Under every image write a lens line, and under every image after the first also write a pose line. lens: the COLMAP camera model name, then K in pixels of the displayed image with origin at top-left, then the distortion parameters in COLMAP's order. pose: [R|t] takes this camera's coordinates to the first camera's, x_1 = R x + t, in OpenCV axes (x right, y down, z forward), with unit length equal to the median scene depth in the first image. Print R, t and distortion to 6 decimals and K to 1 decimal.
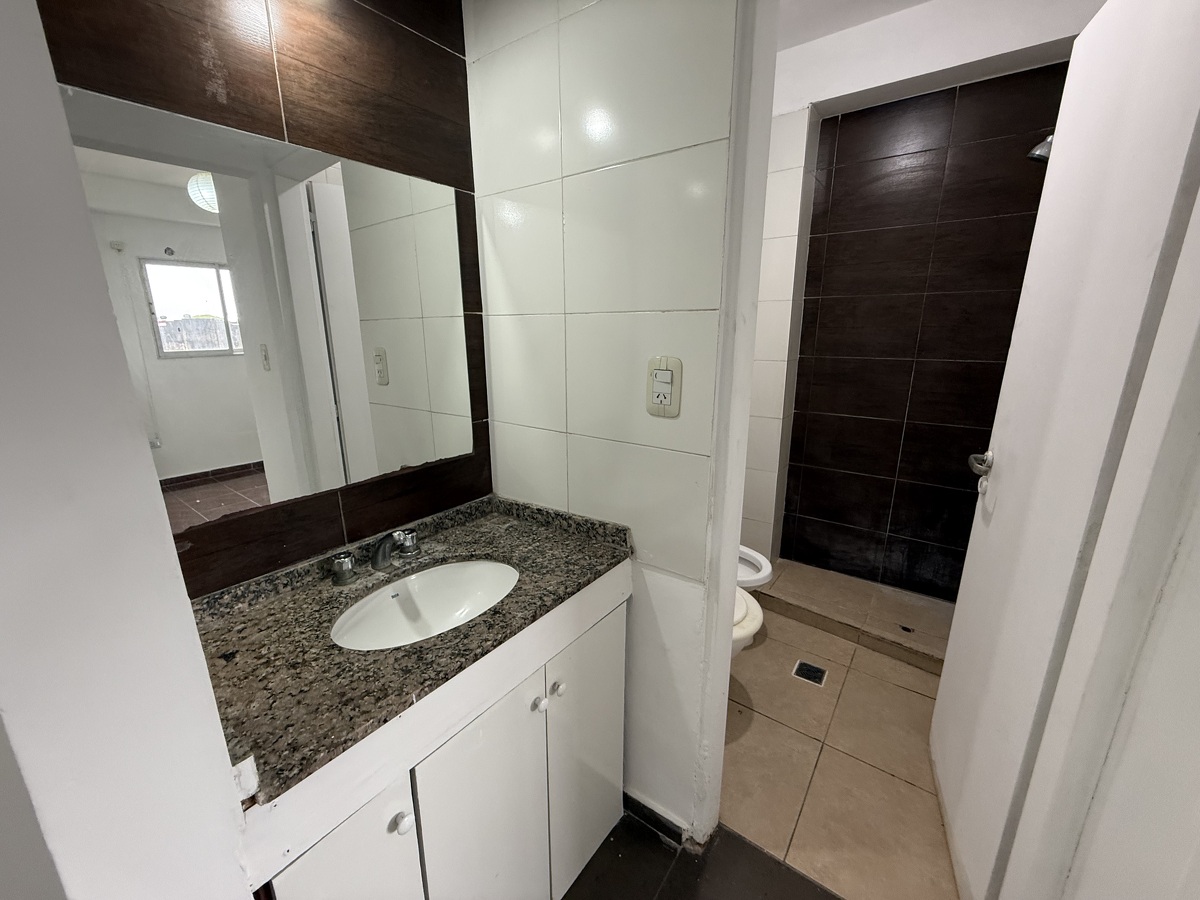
lens RADIAL K [[473.7, 0, 600.0], [0, 473.7, 450.0], [0, 0, 1]] dist [0.001332, -0.000034]
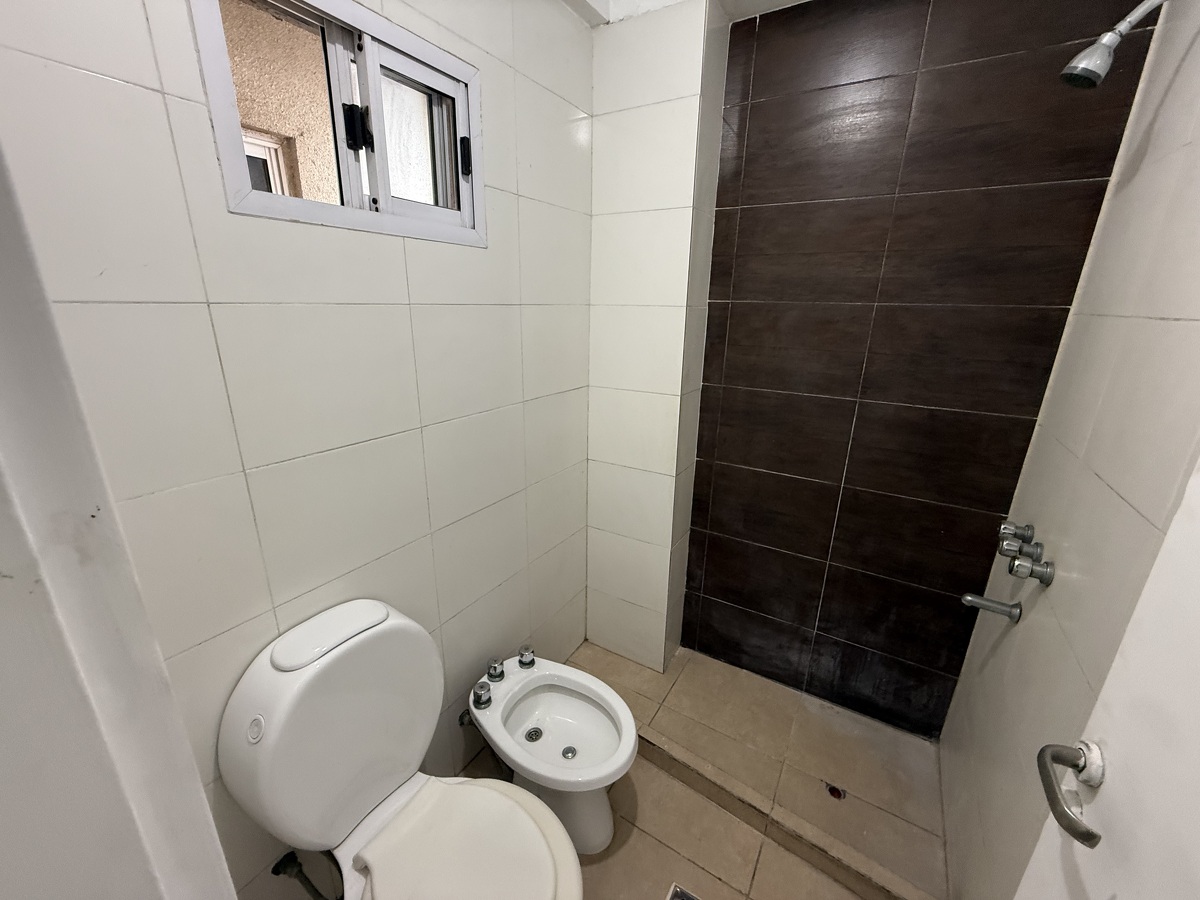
lens RADIAL K [[473.7, 0, 600.0], [0, 473.7, 450.0], [0, 0, 1]] dist [0.001332, -0.000034]
pose [[0.995519, -0.002537, 0.094525, 0.212903], [-0.002146, 0.998777, 0.049405, -0.141337], [-0.094534, -0.049387, 0.994296, 0.326970]]
